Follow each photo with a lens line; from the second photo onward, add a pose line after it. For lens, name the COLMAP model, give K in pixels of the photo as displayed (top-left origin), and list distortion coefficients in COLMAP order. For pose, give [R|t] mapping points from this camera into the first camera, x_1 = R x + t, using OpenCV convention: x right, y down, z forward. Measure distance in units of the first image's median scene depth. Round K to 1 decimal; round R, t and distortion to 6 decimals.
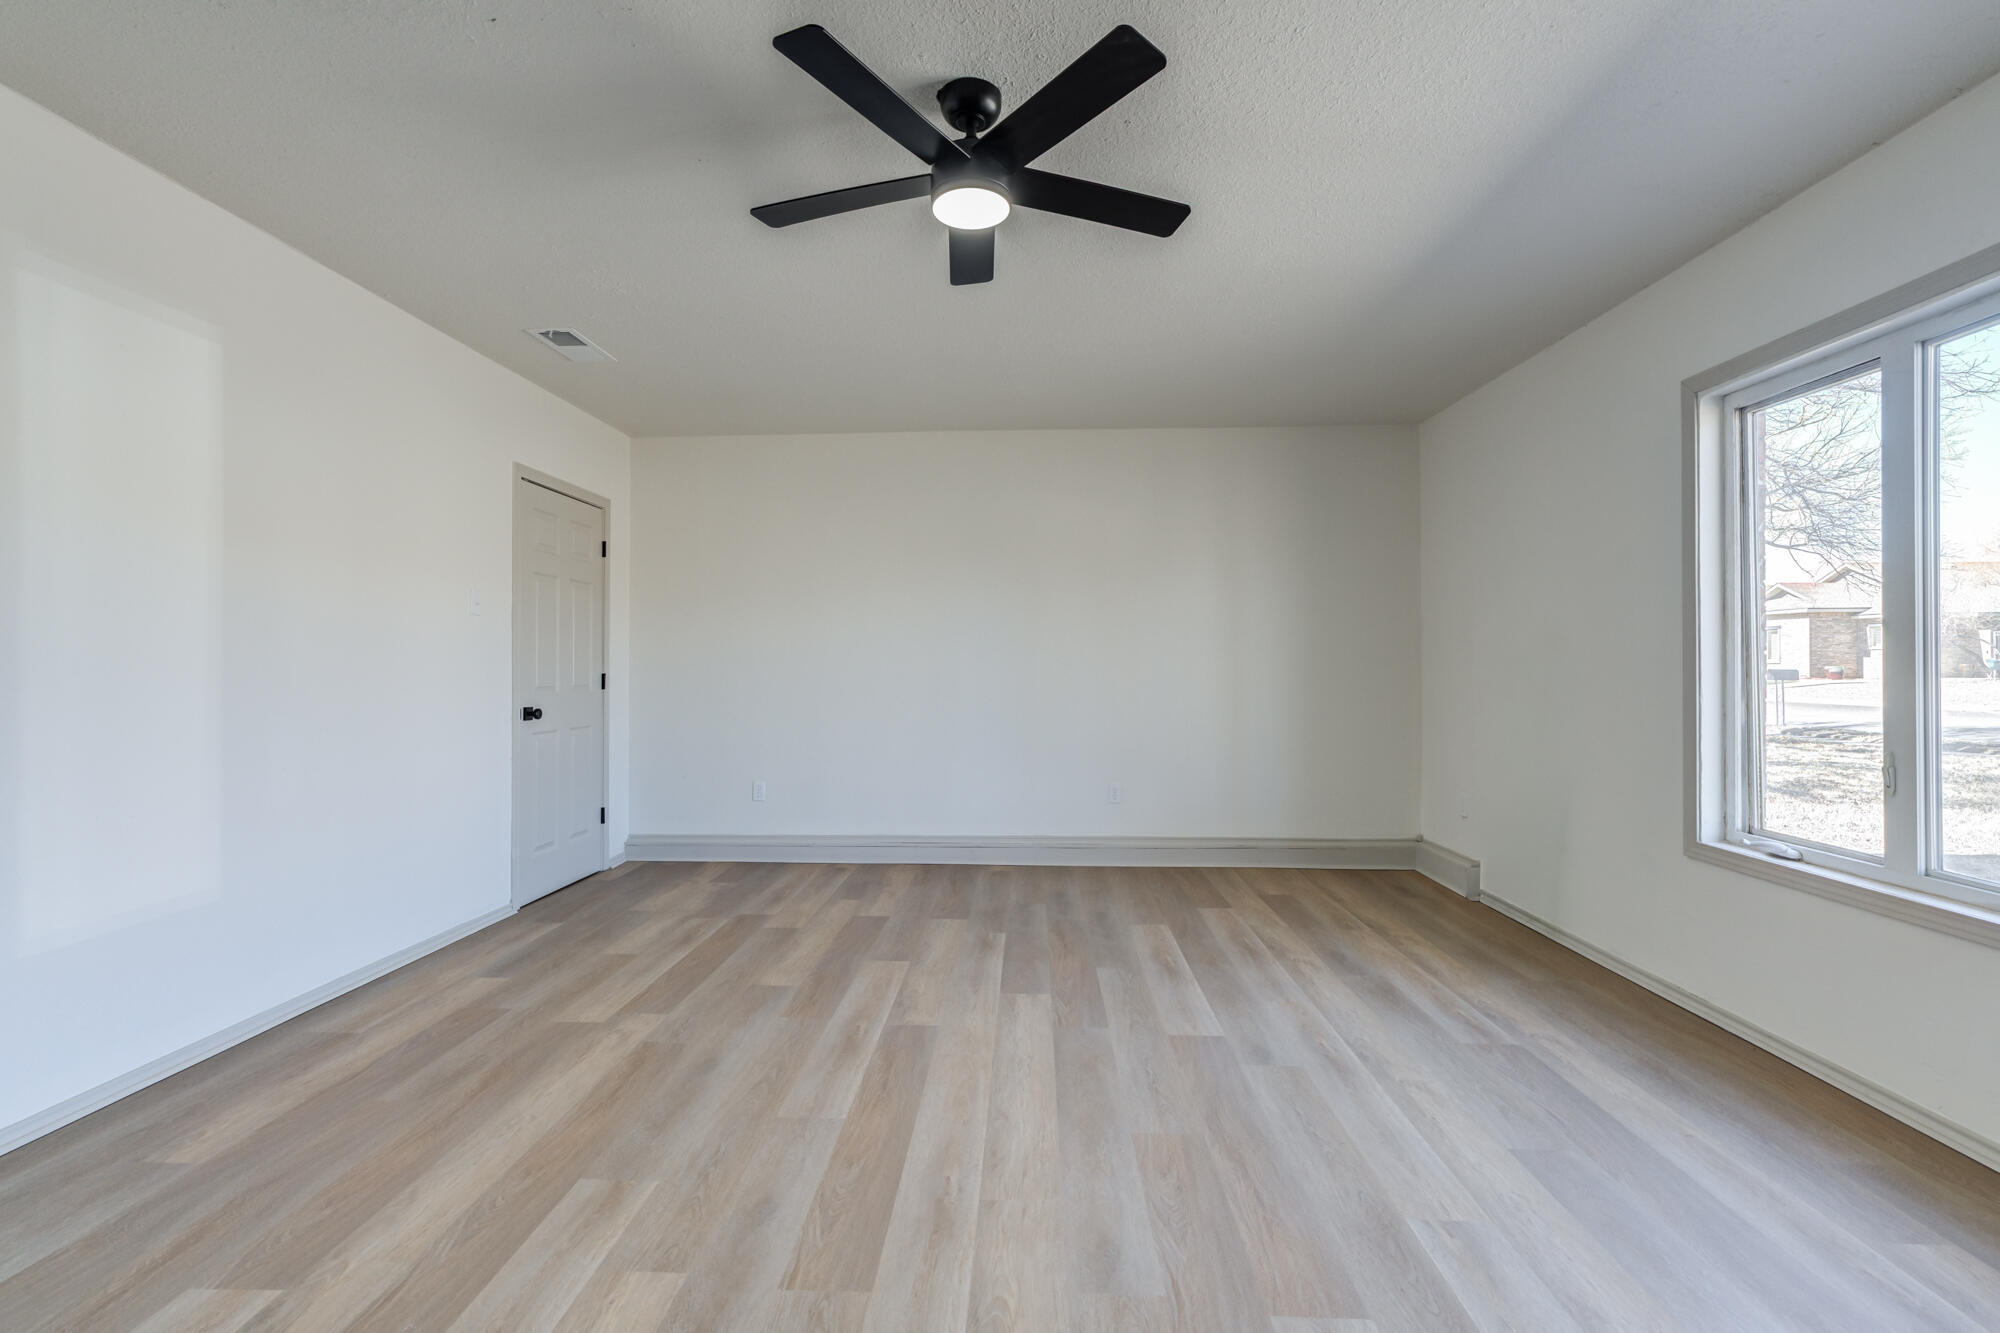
lens RADIAL K [[934.9, 0, 984.7], [0, 934.9, 659.8], [0, 0, 1]] dist [-0.011849, 0.010182]
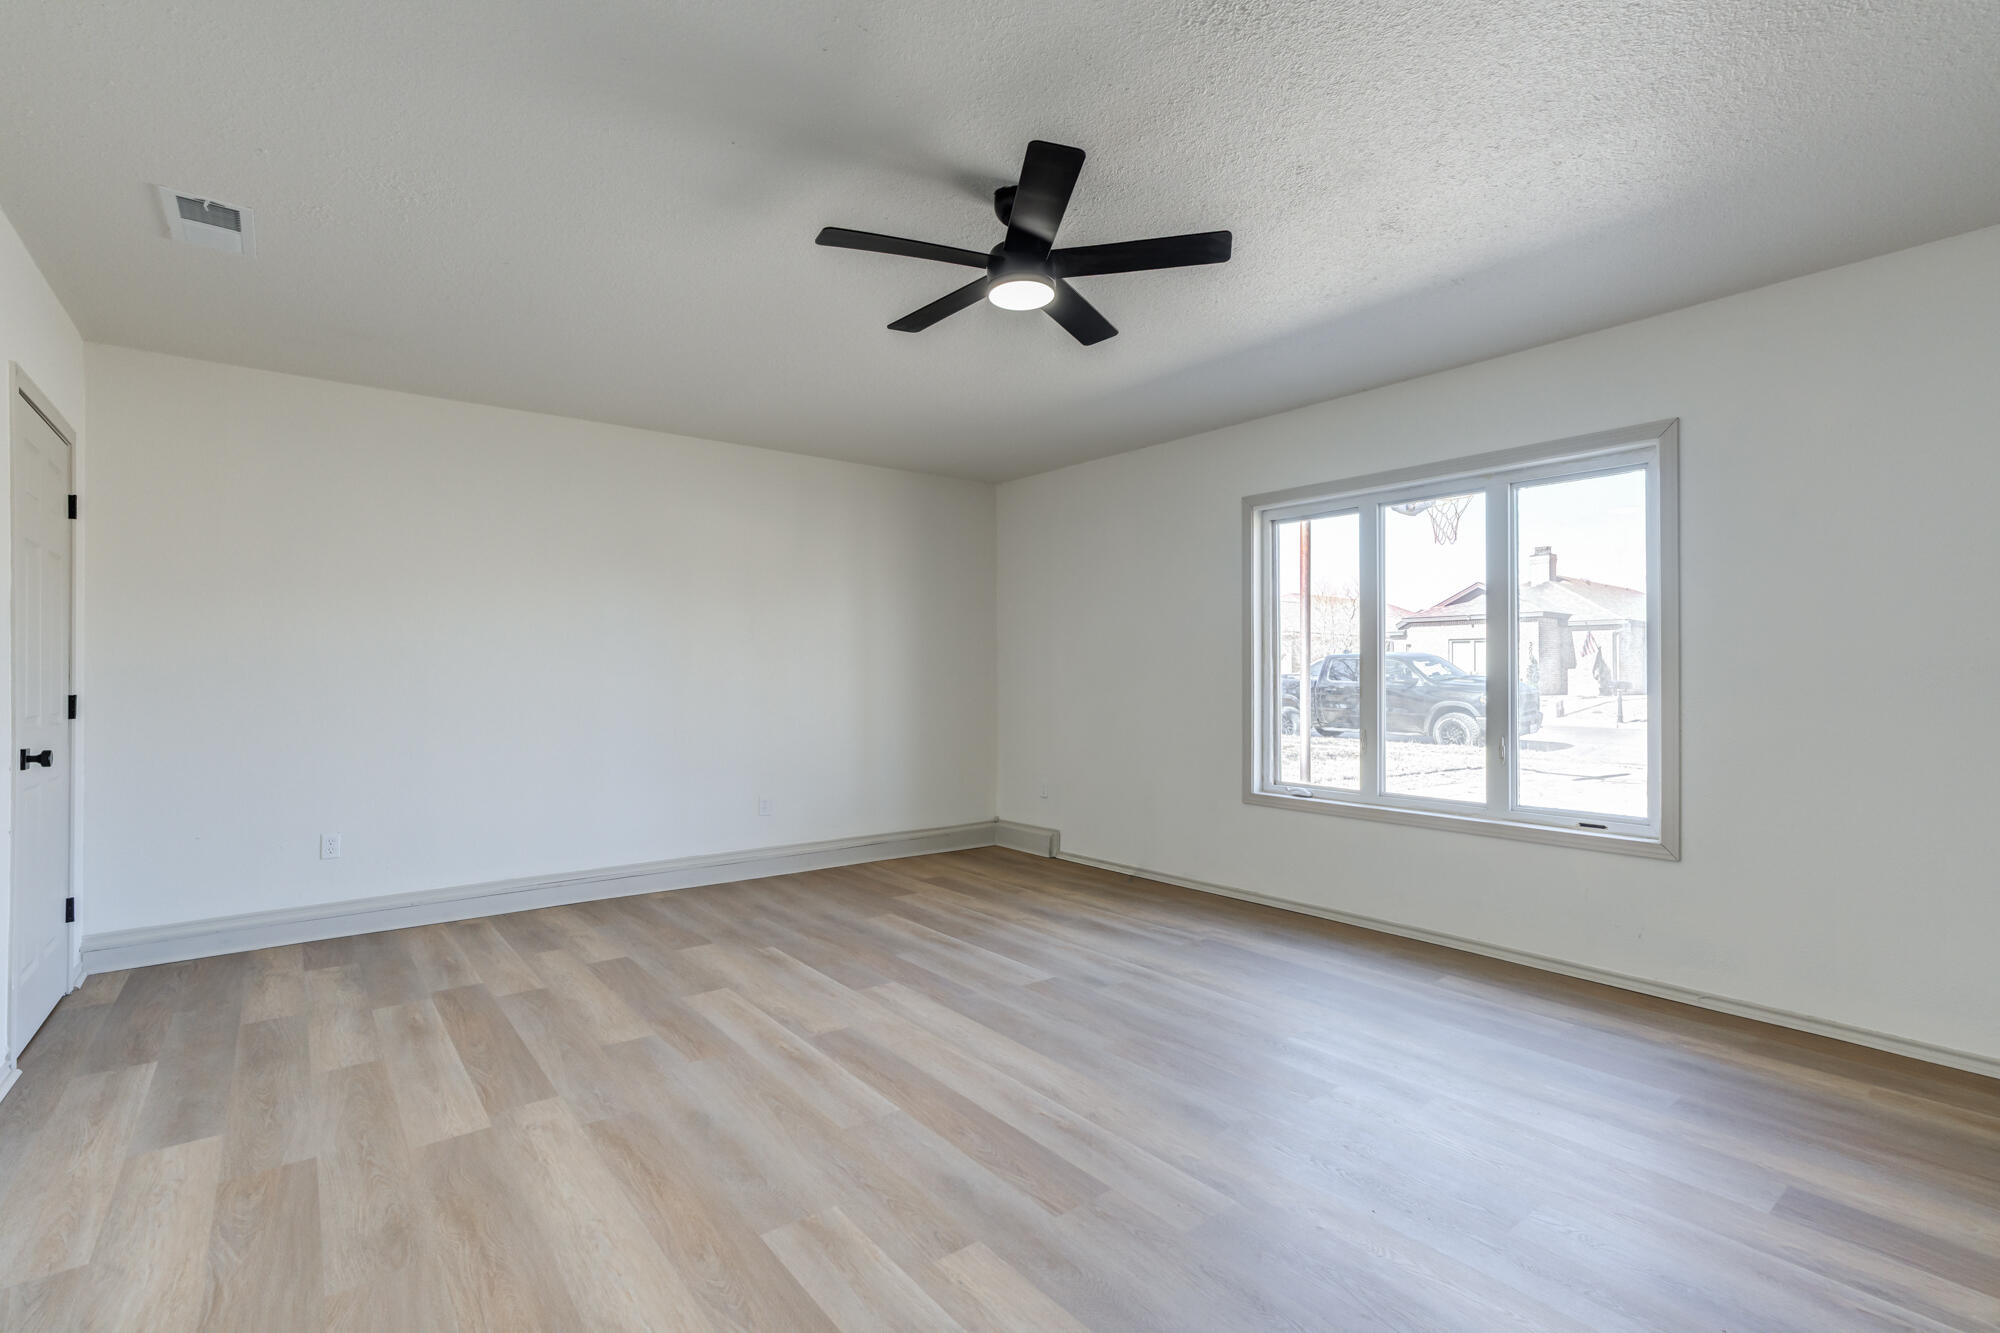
lens RADIAL K [[934.9, 0, 1037.3], [0, 934.9, 665.3], [0, 0, 1]] dist [-0.011849, 0.010182]
pose [[0.738500, 0.009226, 0.674190, -0.575481], [-0.004481, 0.999951, -0.008776, -0.003920], [-0.674238, 0.003460, 0.738506, 0.082389]]
